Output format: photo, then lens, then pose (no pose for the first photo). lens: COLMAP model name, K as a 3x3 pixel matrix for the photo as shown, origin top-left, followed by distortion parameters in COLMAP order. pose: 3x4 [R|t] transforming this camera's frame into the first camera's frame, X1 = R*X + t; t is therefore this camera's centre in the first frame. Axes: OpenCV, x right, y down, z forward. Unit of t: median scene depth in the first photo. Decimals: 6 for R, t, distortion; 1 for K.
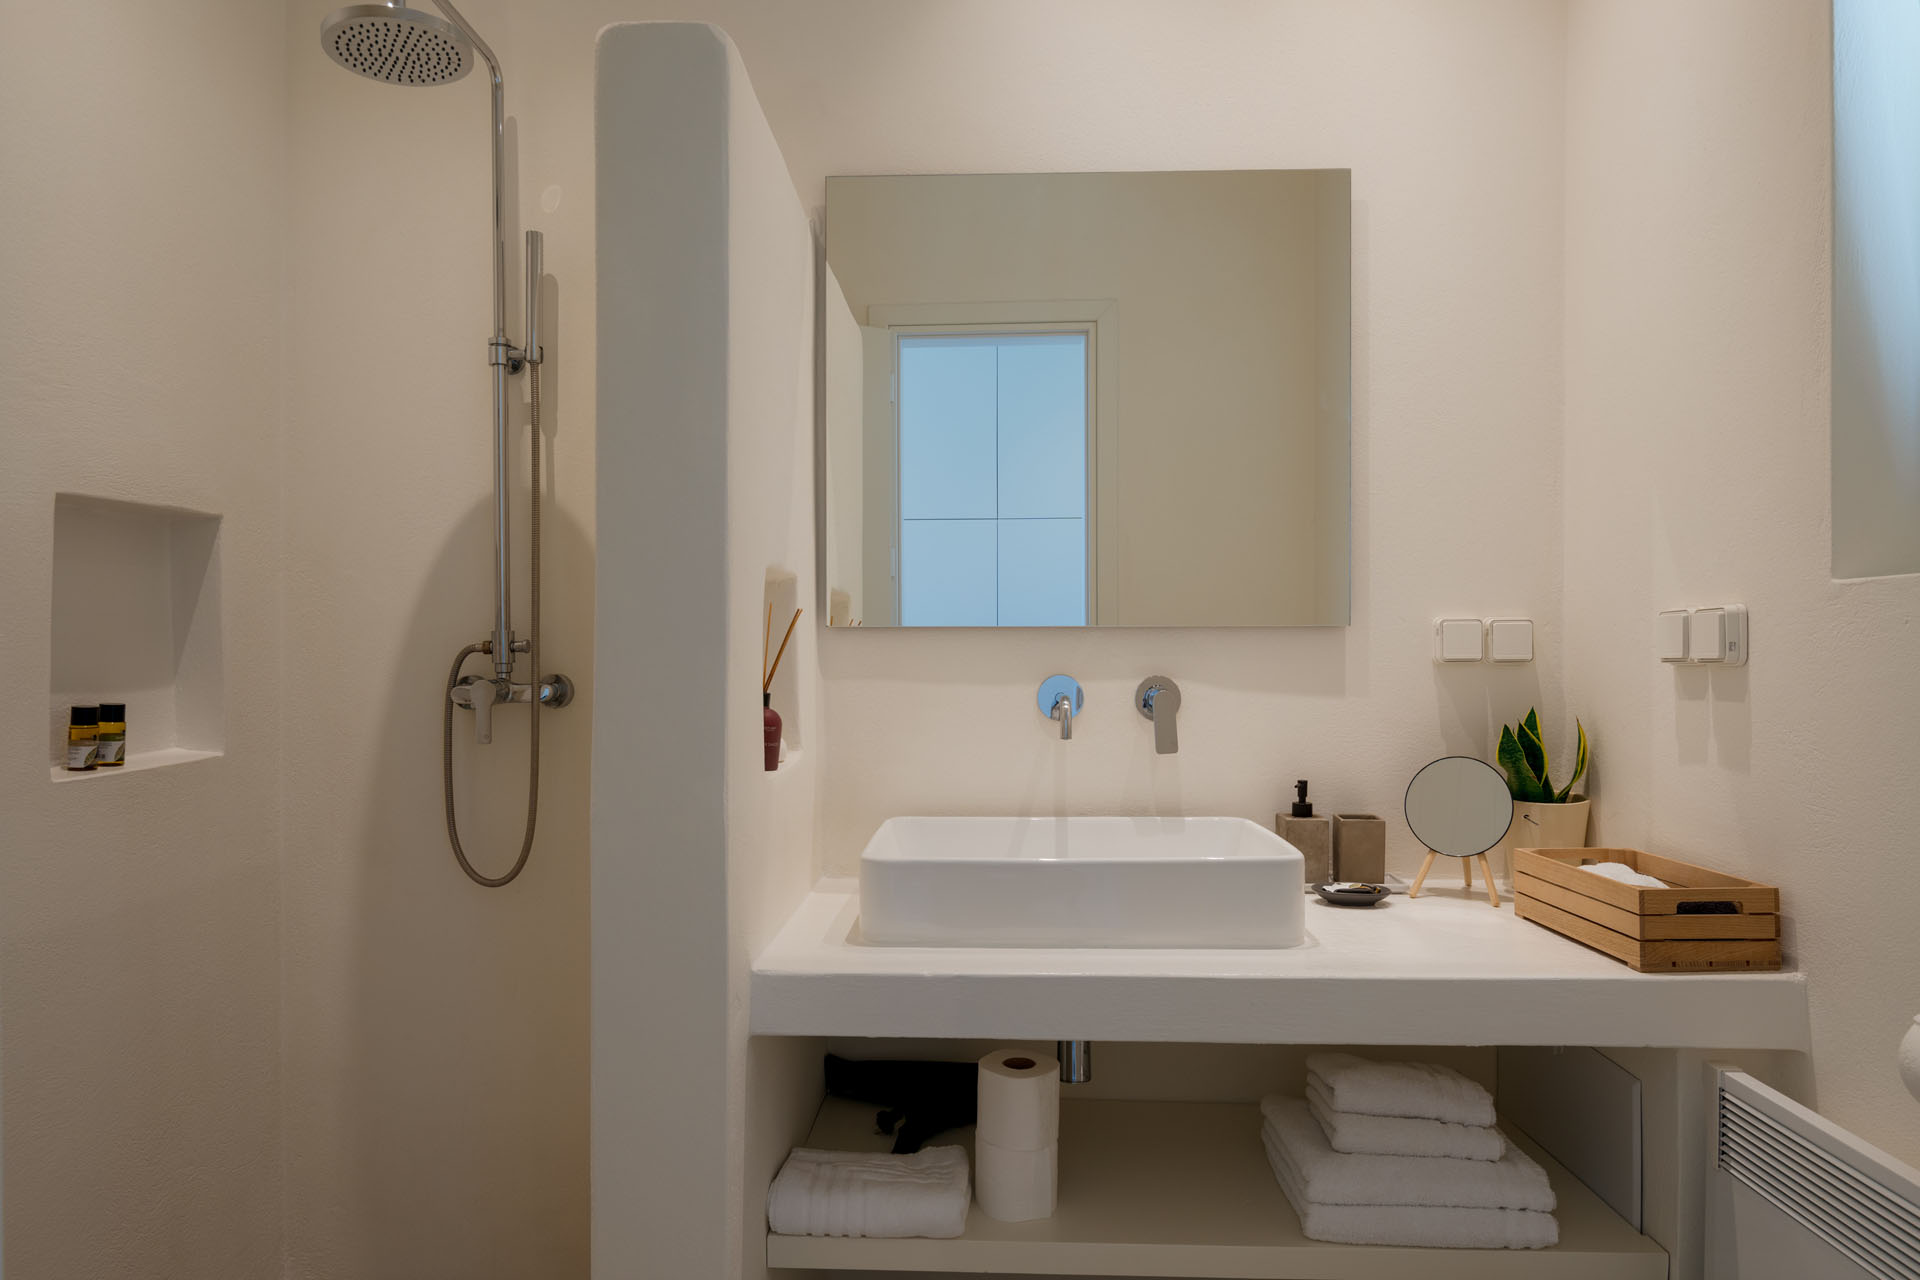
lens RADIAL K [[1217.0, 0, 957.1], [0, 1217.0, 644.5], [0, 0, 1]] dist [0.006802, 0.001296]
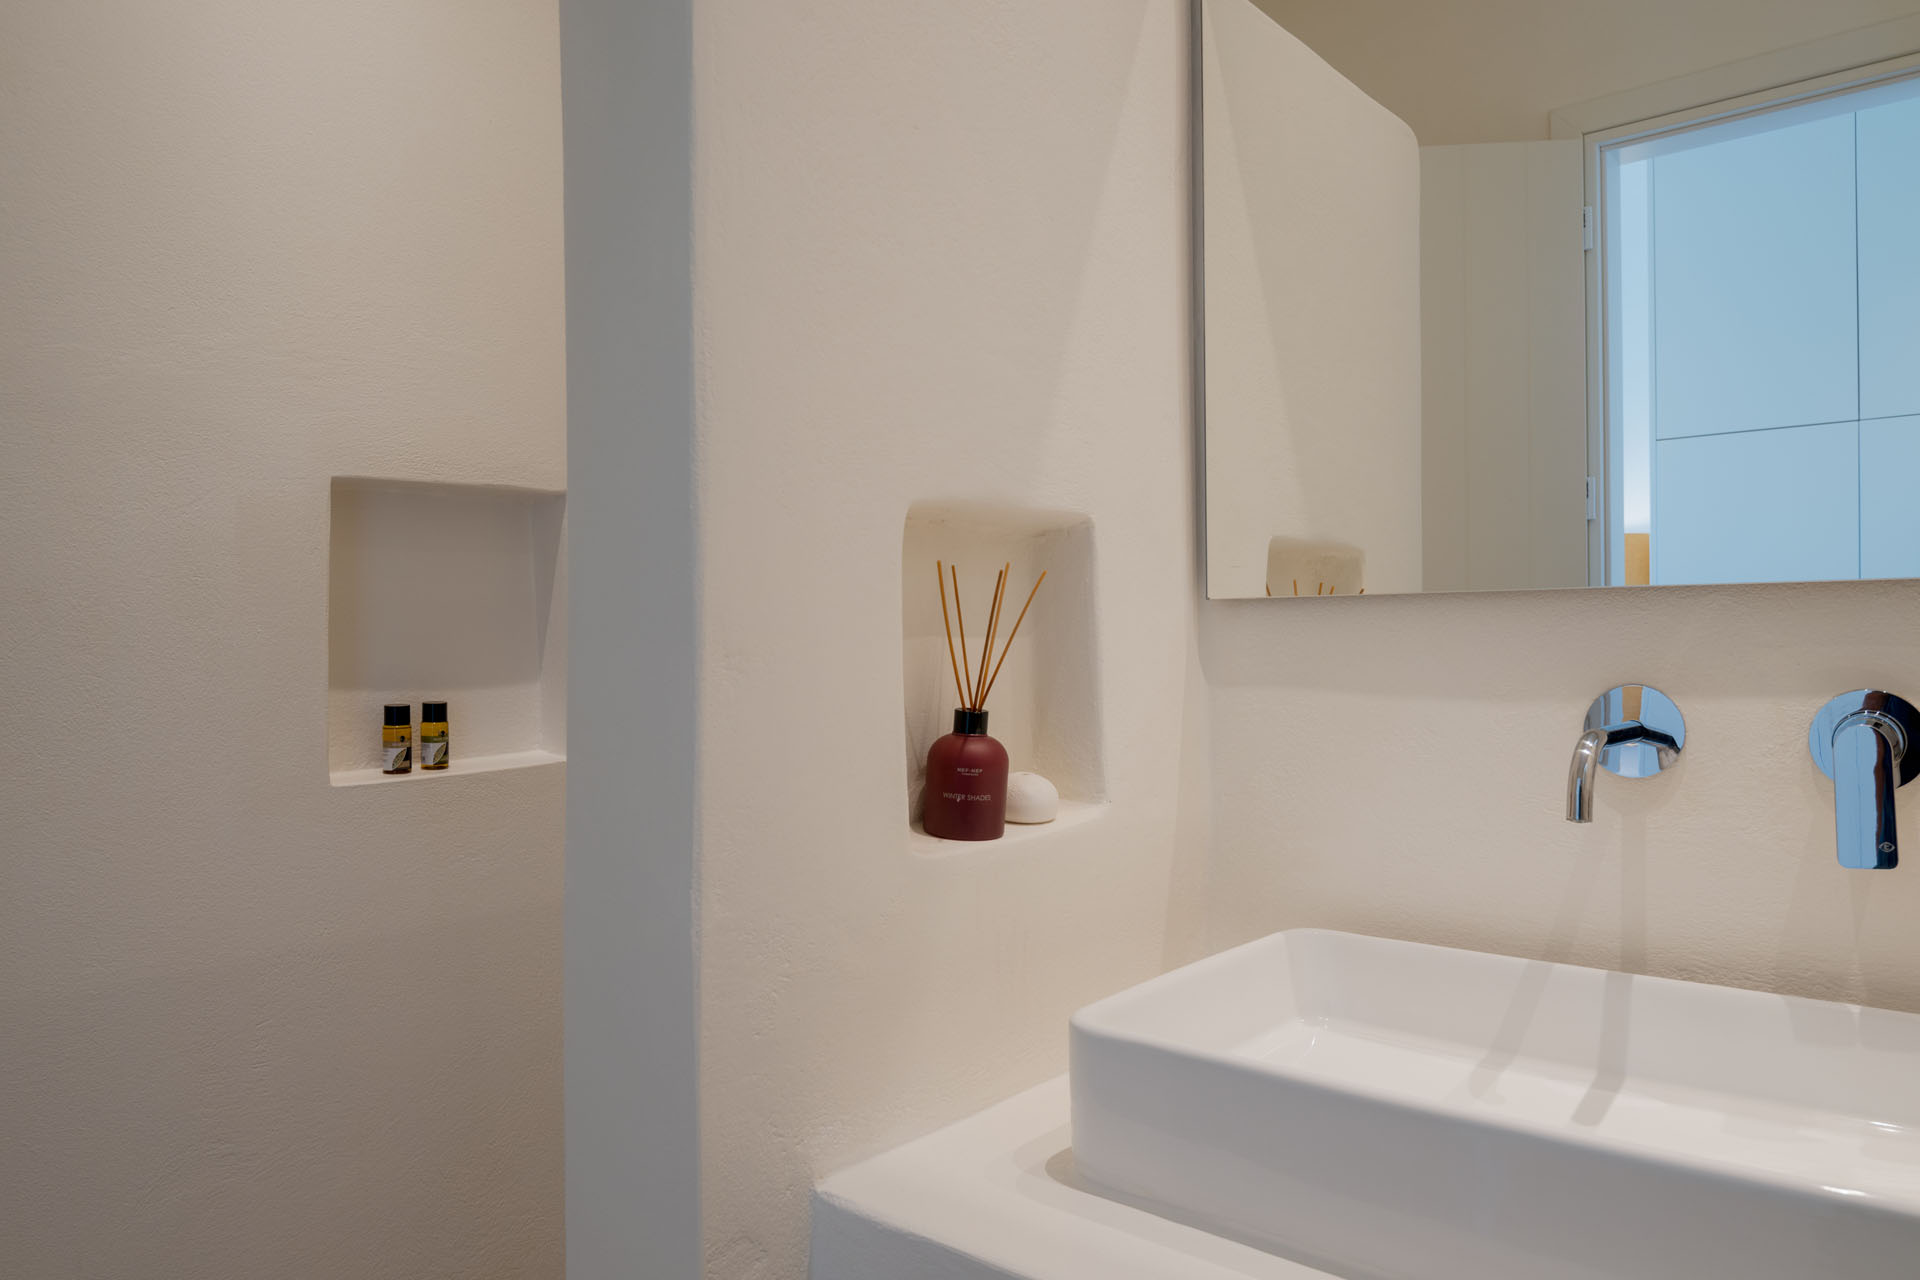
lens RADIAL K [[1333.8, 0, 958.8], [0, 1333.8, 642.3], [0, 0, 1]] dist [-0.006704, 0.000087]
pose [[0.767927, -0.002112, -0.640533, 0.257616], [0.016588, 0.999725, 0.016592, -0.006941], [0.640322, -0.023367, 0.767751, 0.476477]]
